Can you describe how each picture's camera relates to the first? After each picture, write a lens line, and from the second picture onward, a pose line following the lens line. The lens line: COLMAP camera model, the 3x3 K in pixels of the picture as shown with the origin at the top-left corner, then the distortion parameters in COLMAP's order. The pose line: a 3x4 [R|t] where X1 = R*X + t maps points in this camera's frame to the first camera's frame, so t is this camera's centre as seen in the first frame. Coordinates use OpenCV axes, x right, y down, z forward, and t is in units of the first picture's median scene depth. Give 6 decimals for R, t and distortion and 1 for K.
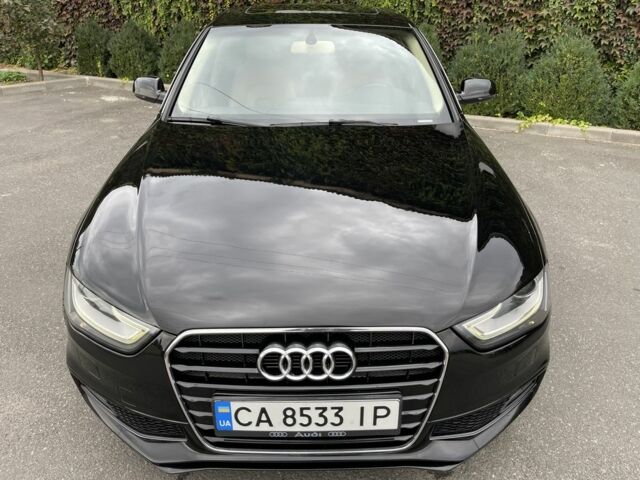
lens RADIAL K [[484.0, 0, 316.4], [0, 484.0, 237.4], [0, 0, 1]] dist [0.027958, -0.056326]
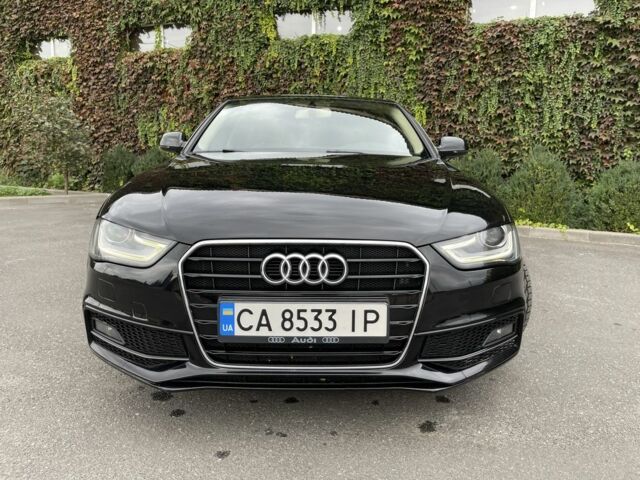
lens RADIAL K [[474.7, 0, 320.0], [0, 474.7, 240.0], [0, 0, 1]] dist [0.063768, -0.062220]
pose [[0.999850, 0.016608, 0.004852, 0.009730], [-0.014459, 0.956025, -0.292929, 0.496898], [-0.009504, 0.292815, 0.956122, -0.079499]]
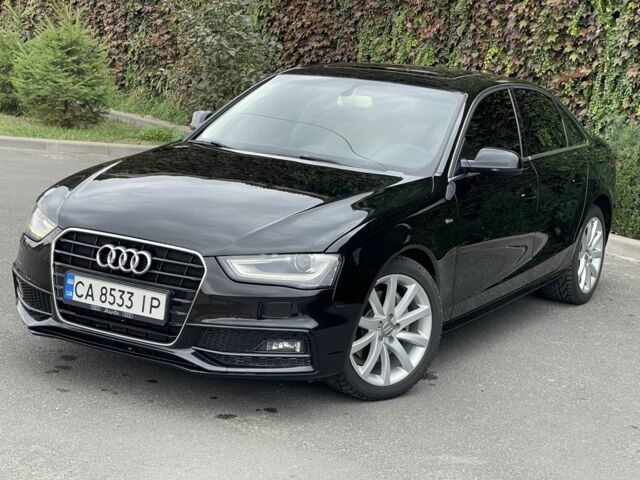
lens RADIAL K [[1147.3, 0, 320.0], [0, 1147.3, 240.0], [0, 0, 1]] dist [0.184769, 0.149518]
pose [[0.864103, 0.159927, -0.477231, 2.082006], [-0.300284, 0.924748, -0.233816, 0.812557], [0.403925, 0.345346, 0.847101, -1.692331]]
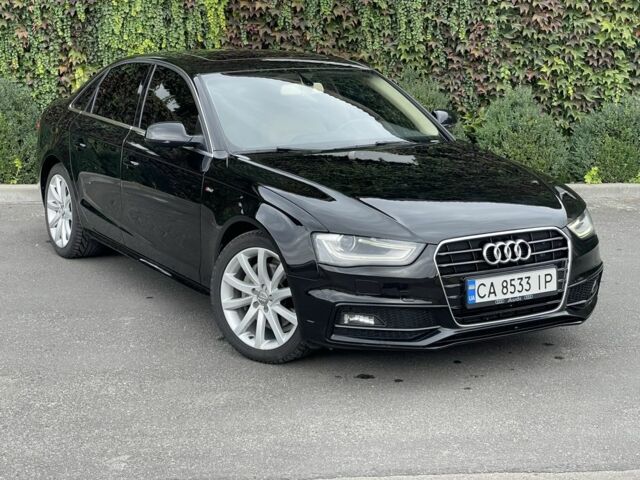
lens RADIAL K [[1147.3, 0, 320.0], [0, 1147.3, 240.0], [0, 0, 1]] dist [0.184769, 0.149518]
pose [[0.864924, -0.094234, 0.492976, -2.411169], [0.224876, 0.950870, -0.212783, 0.876797], [-0.448705, 0.294900, 0.843622, -1.970371]]
